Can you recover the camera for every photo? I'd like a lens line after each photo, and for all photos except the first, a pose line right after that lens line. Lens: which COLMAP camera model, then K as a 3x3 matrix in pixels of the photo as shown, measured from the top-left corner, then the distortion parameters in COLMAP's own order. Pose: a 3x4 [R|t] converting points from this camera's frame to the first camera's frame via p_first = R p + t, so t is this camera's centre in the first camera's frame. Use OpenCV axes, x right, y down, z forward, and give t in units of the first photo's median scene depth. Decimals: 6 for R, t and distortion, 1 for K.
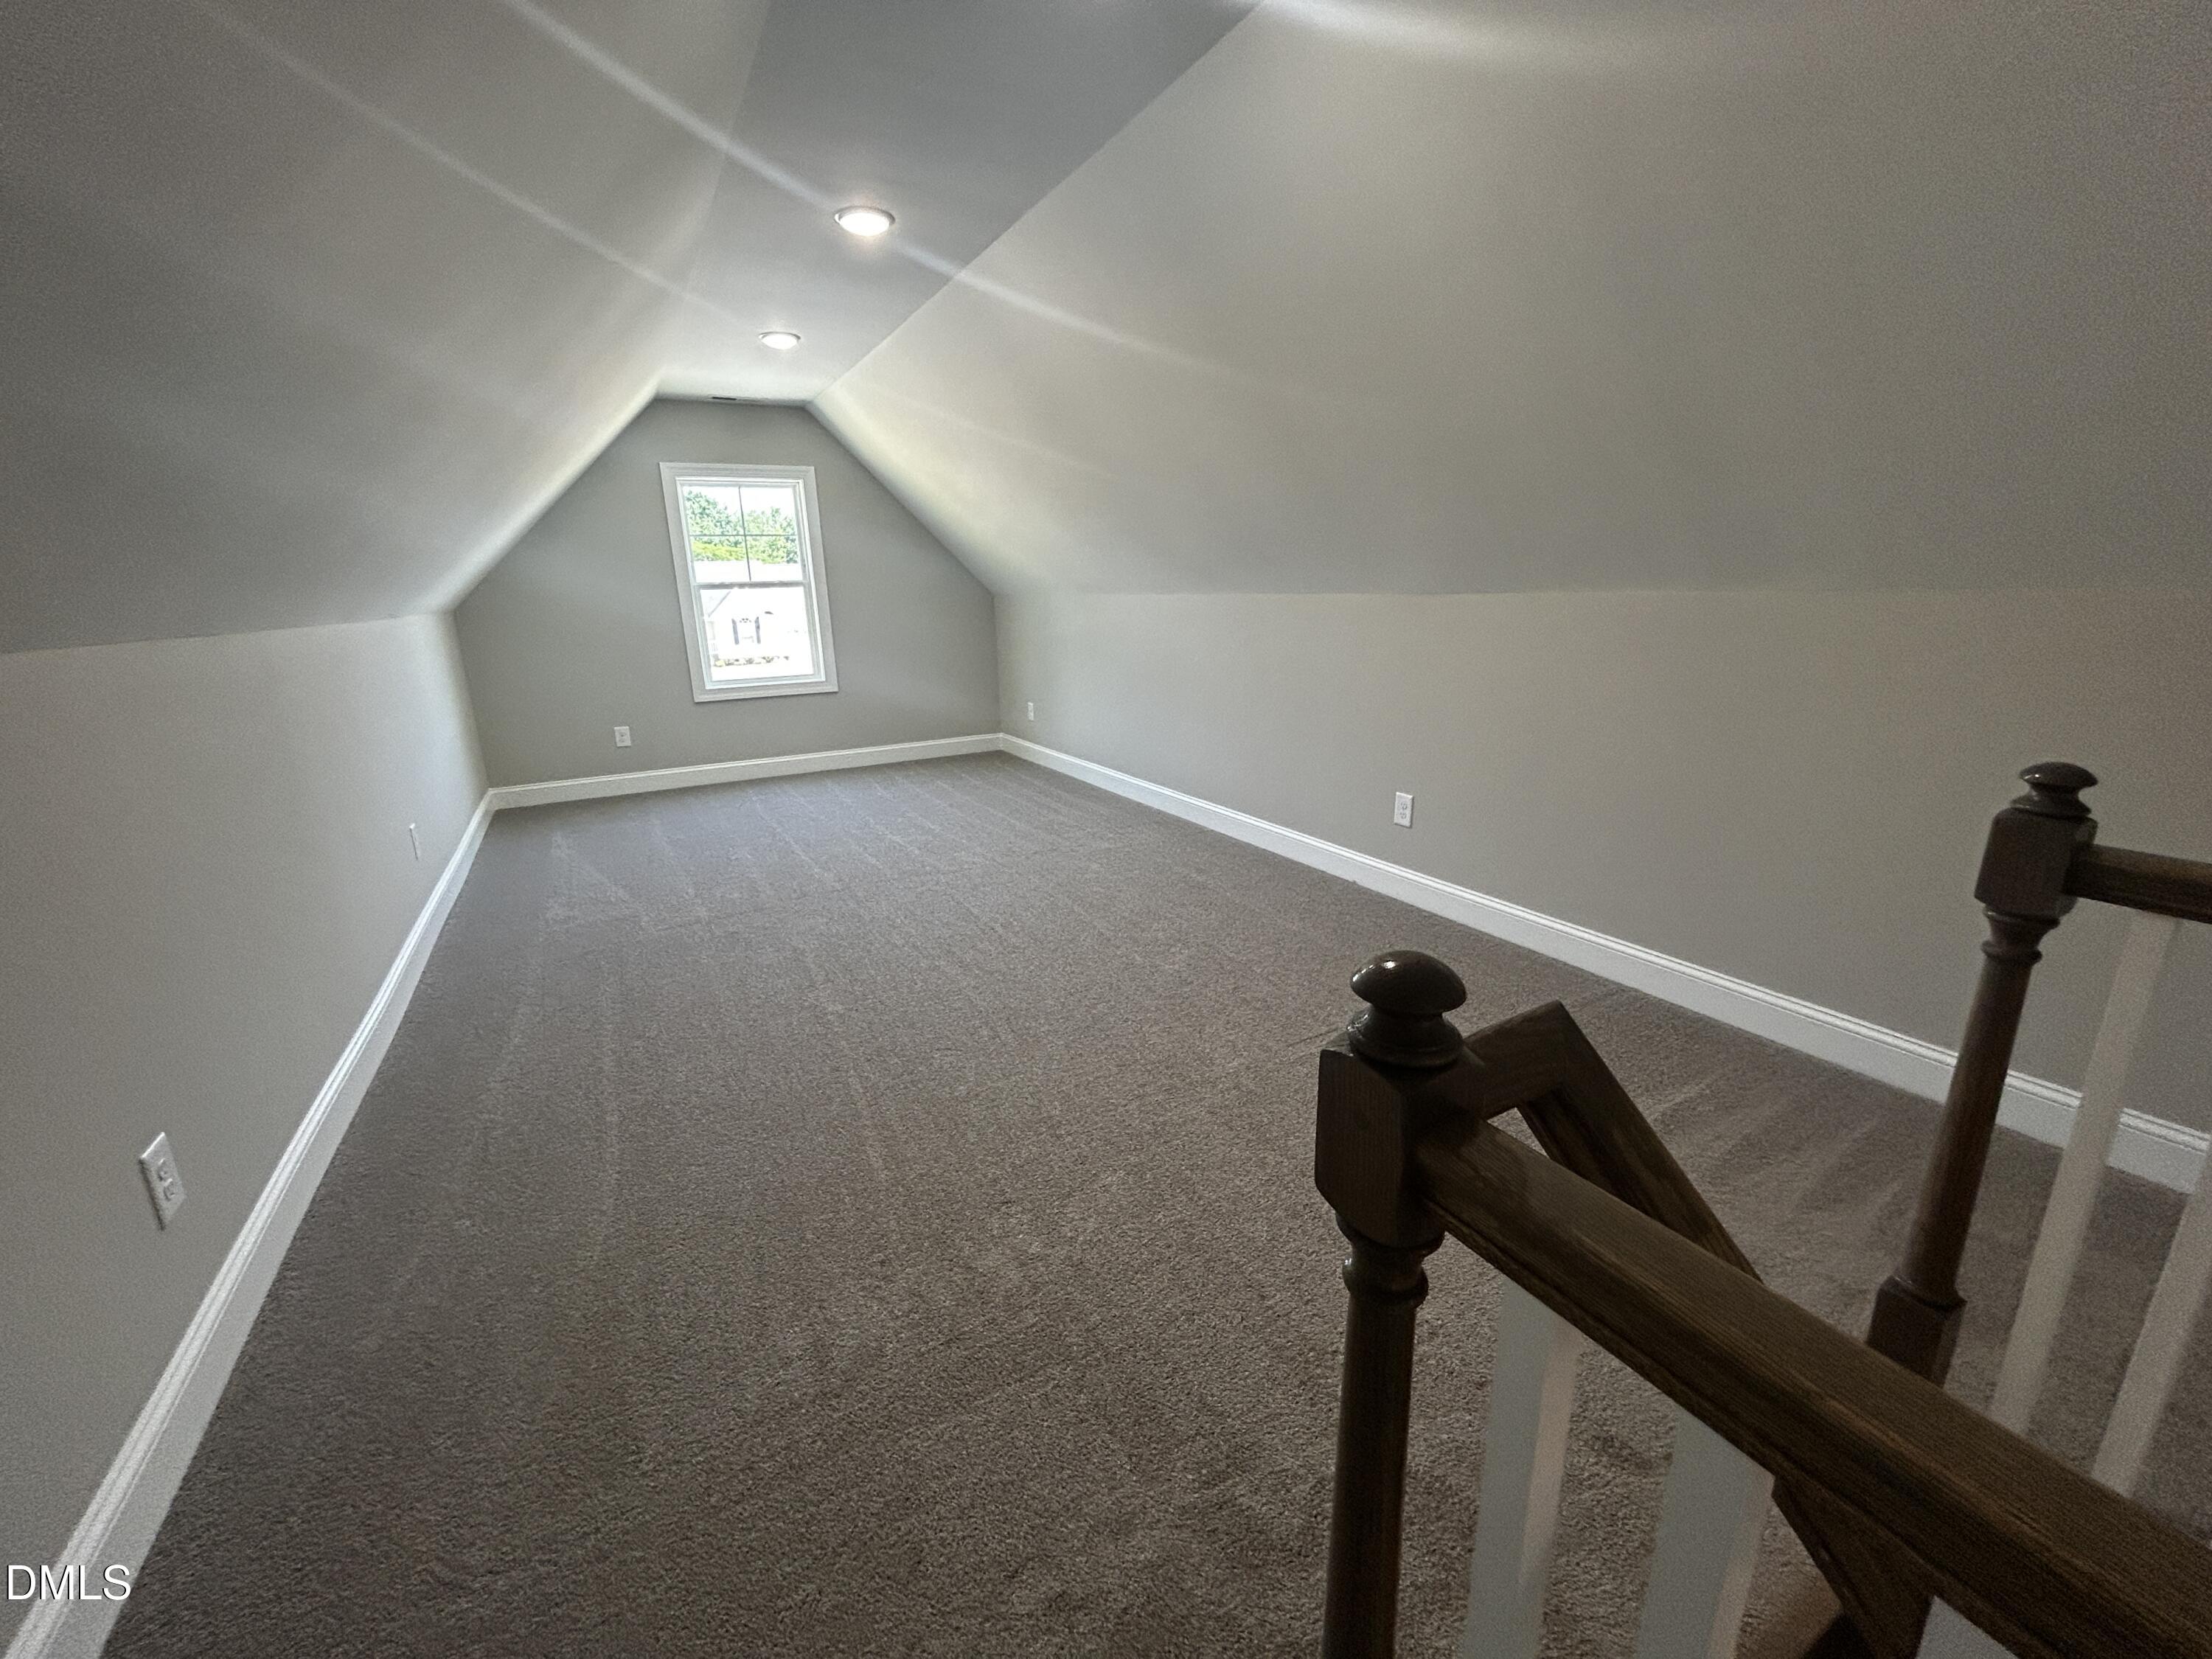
lens RADIAL K [[891.2, 0, 1107.7], [0, 891.2, 821.6], [0, 0, 1]] dist [0.000909, 0.000743]
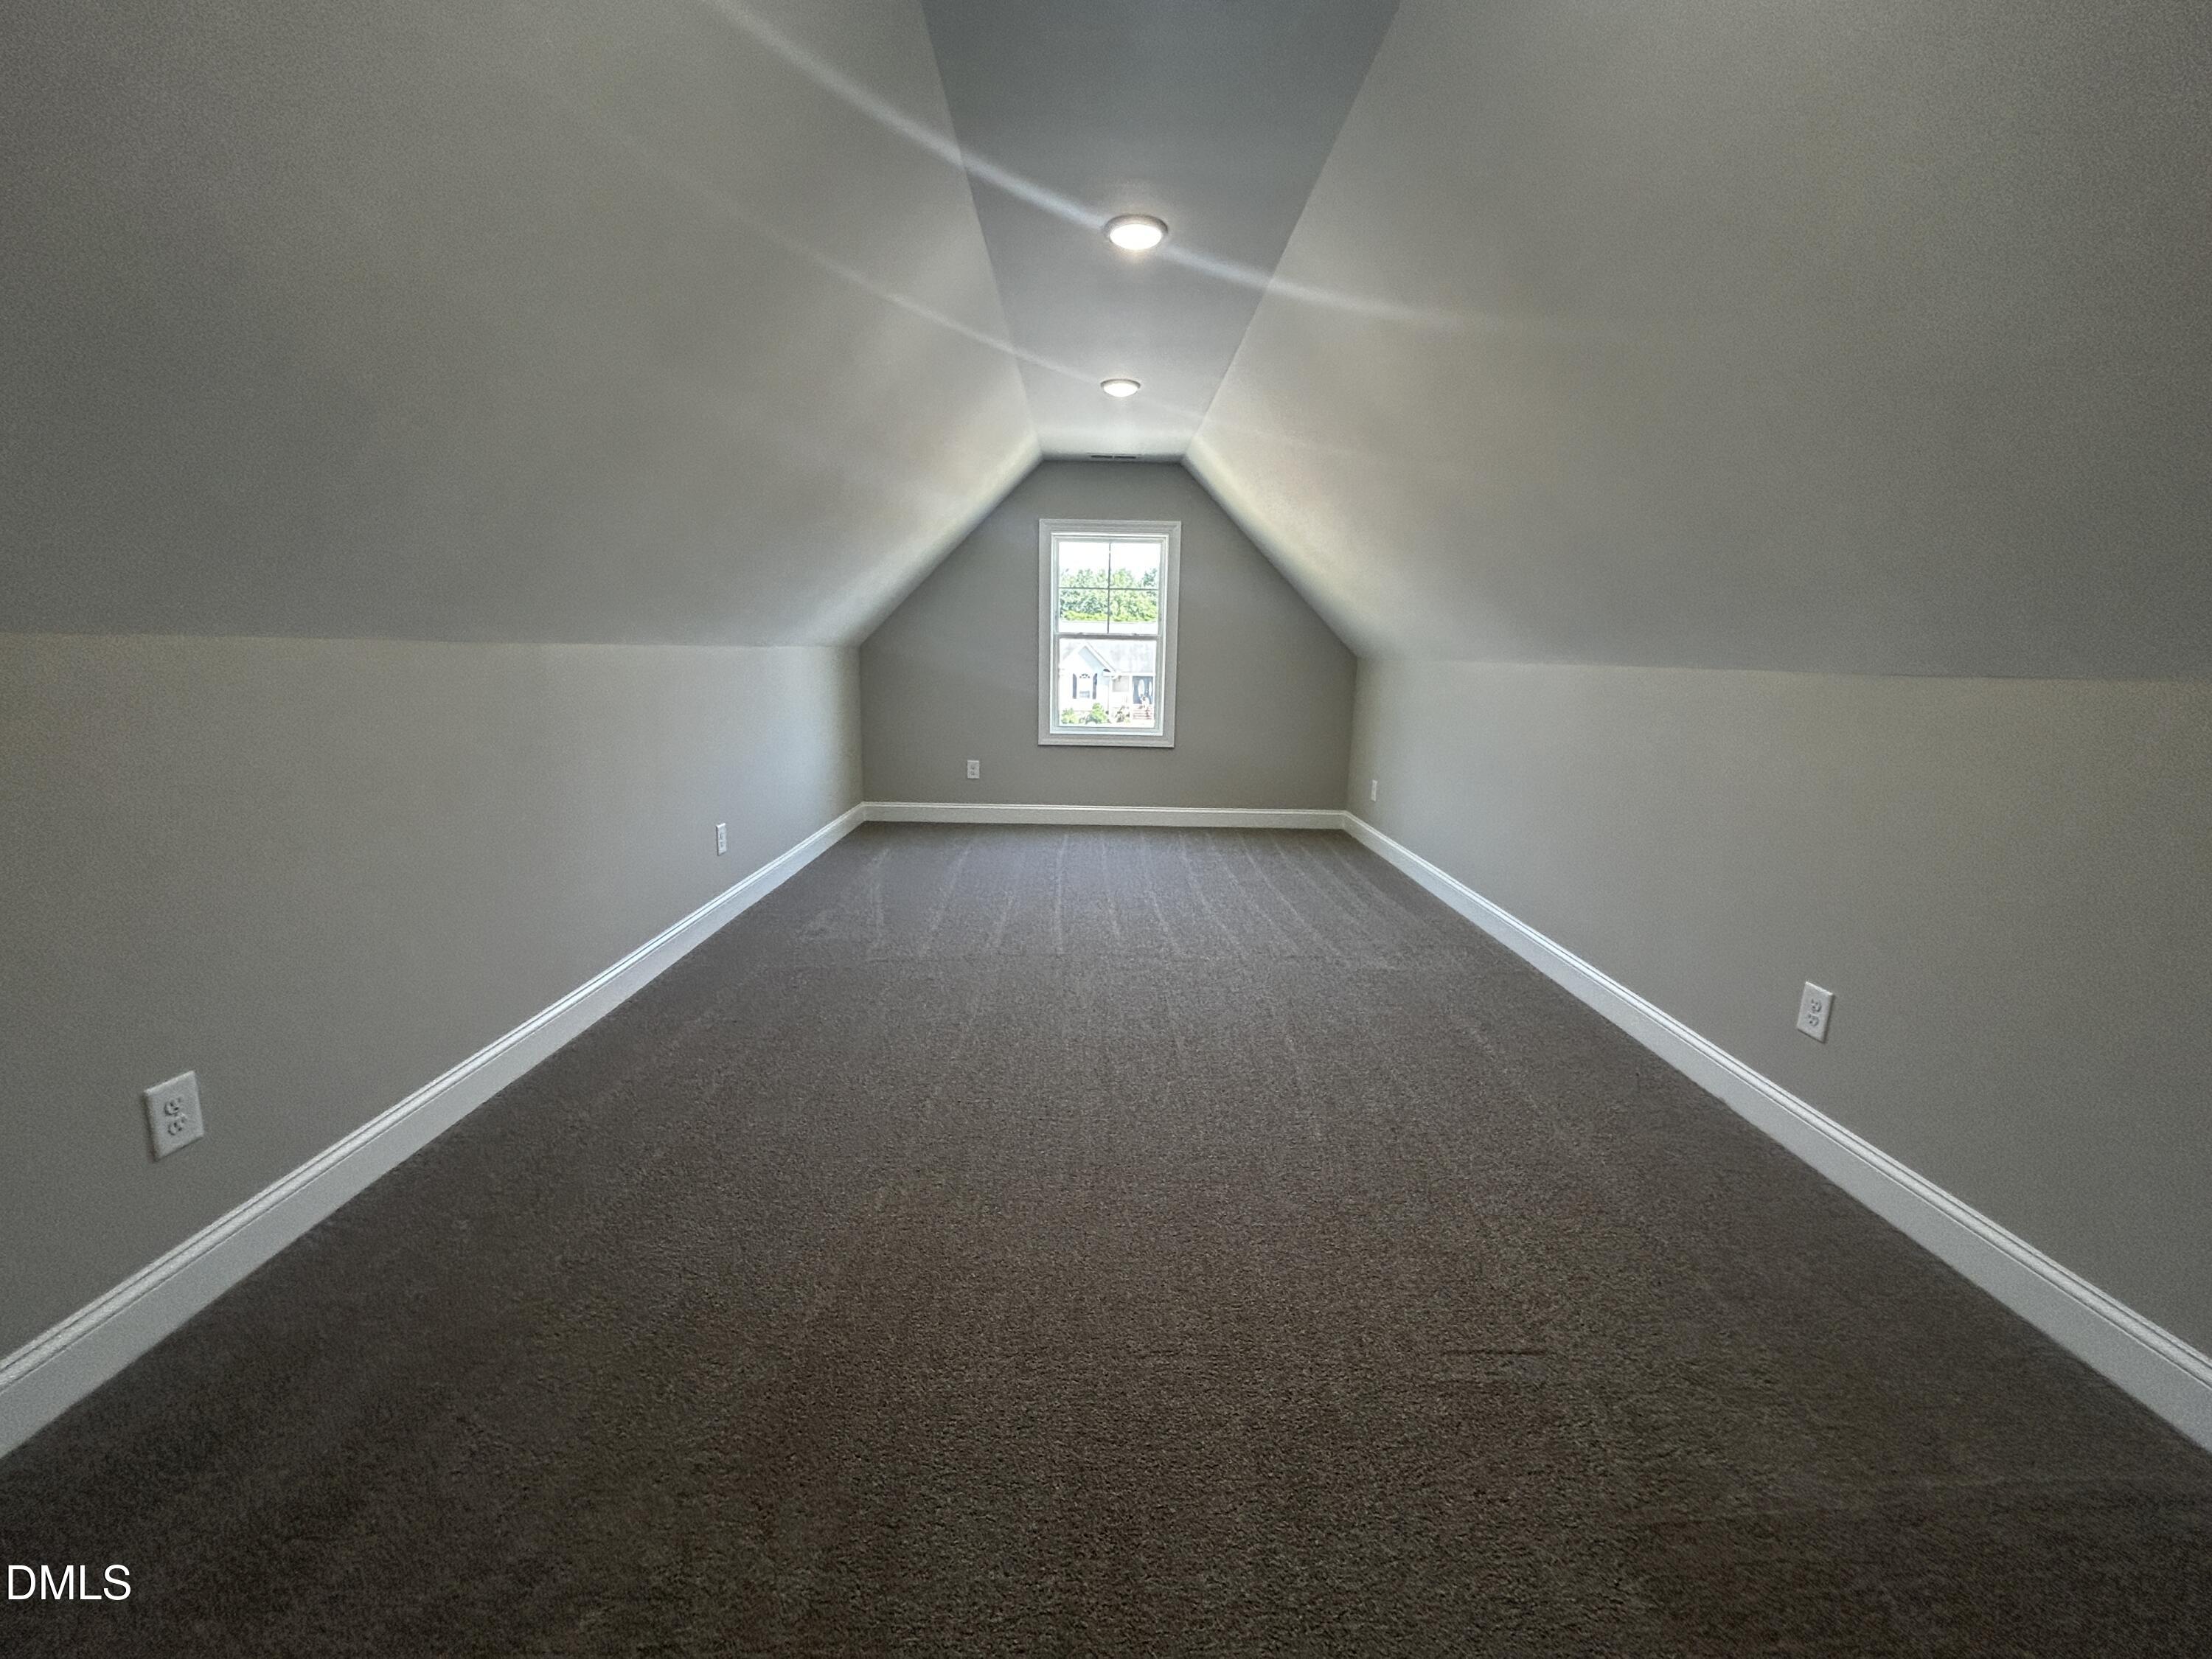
lens RADIAL K [[891.2, 0, 1100.6], [0, 891.2, 828.3], [0, 0, 1]] dist [0.000909, 0.000743]
pose [[0.877885, 0.135139, -0.459407, 0.107051], [-0.164003, 0.986185, -0.023299, -0.028840], [0.449912, 0.095798, 0.887920, 0.134547]]
